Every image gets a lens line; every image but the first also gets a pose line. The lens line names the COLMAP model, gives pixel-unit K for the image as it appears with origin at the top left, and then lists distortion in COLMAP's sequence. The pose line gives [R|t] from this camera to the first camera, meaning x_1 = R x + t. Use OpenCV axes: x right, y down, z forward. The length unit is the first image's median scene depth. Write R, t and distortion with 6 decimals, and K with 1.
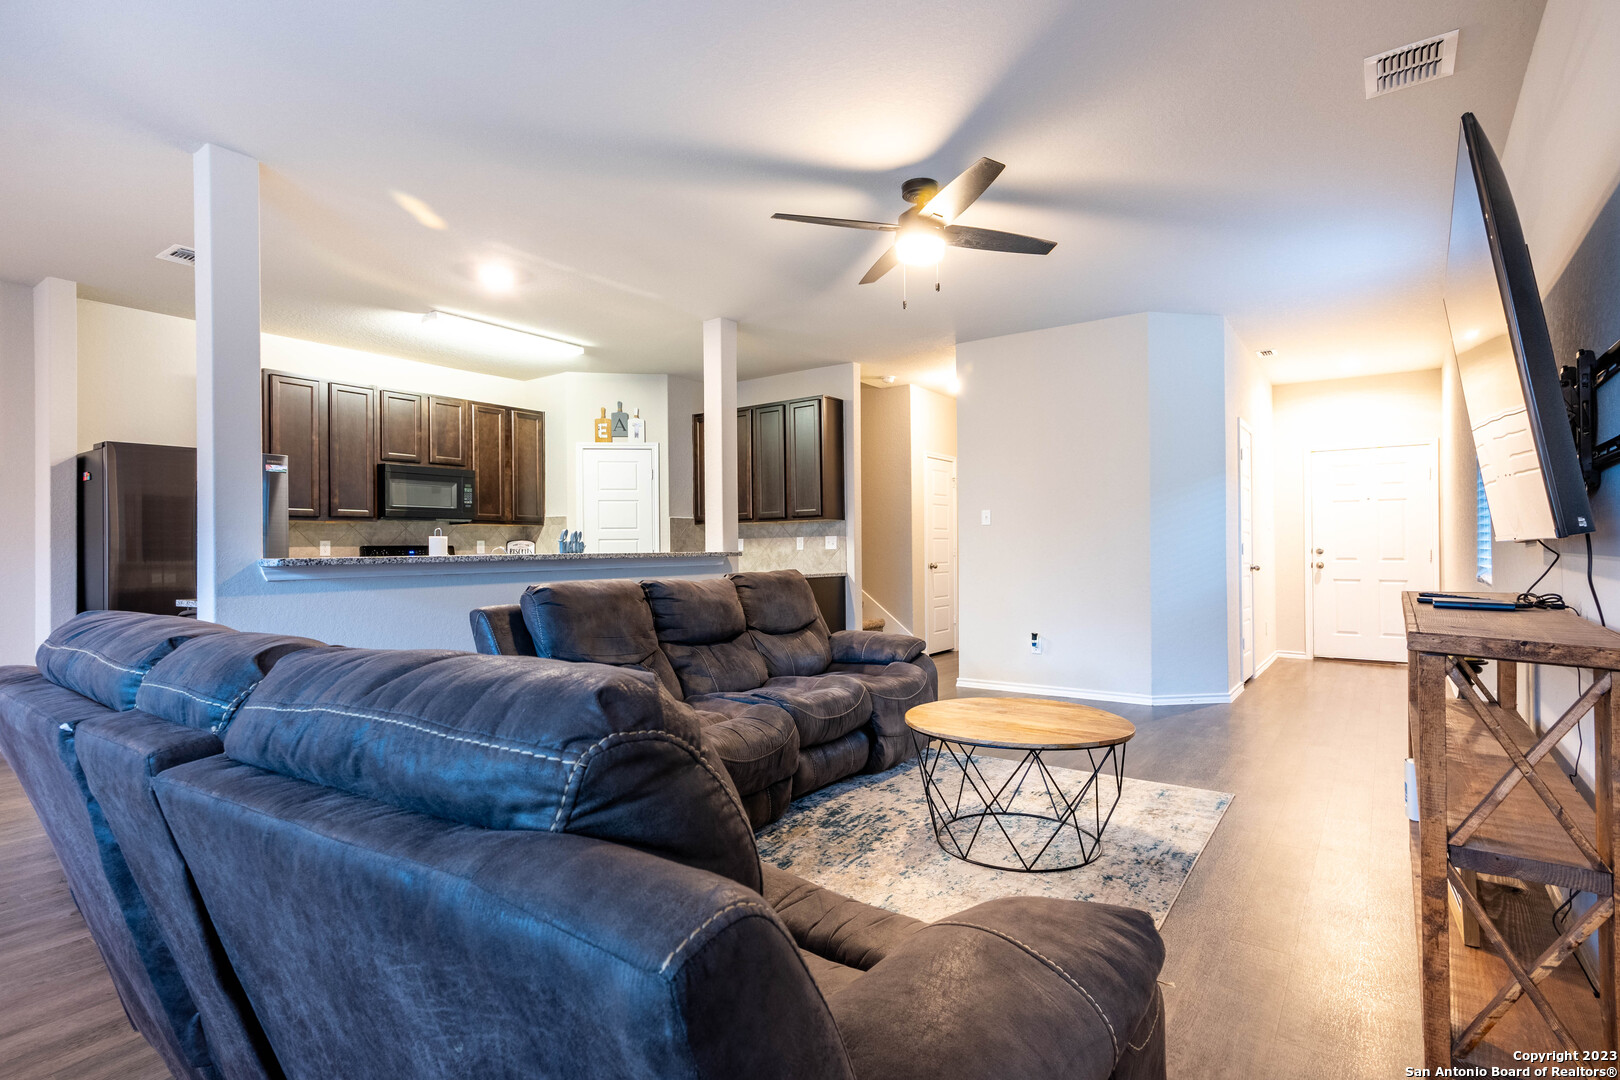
lens RADIAL K [[794.5, 0, 816.2], [0, 794.5, 545.5], [0, 0, 1]] dist [0.000631, 0.007363]
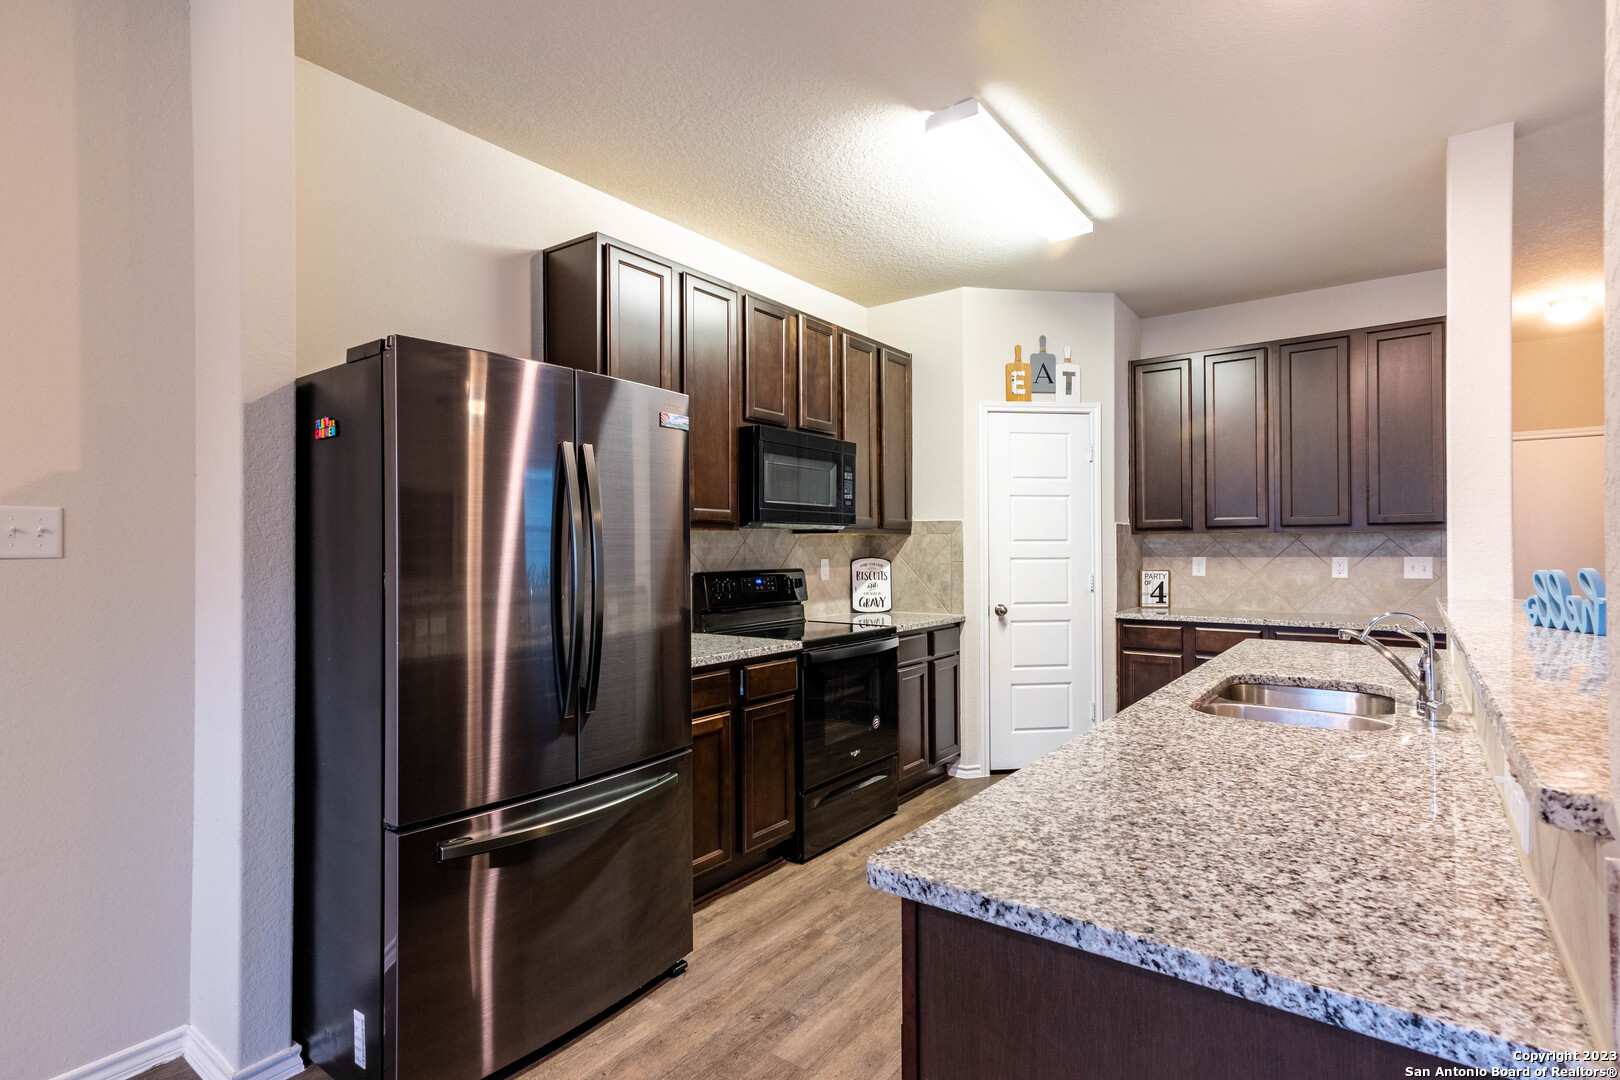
lens RADIAL K [[794.0, 0, 804.8], [0, 794.0, 541.1], [0, 0, 1]] dist [0.000384, -0.000176]
pose [[0.999569, 0.006363, -0.028668, -0.416076], [-0.006490, 0.999969, -0.004359, -0.017452], [0.028639, 0.004543, 0.999579, 0.379401]]
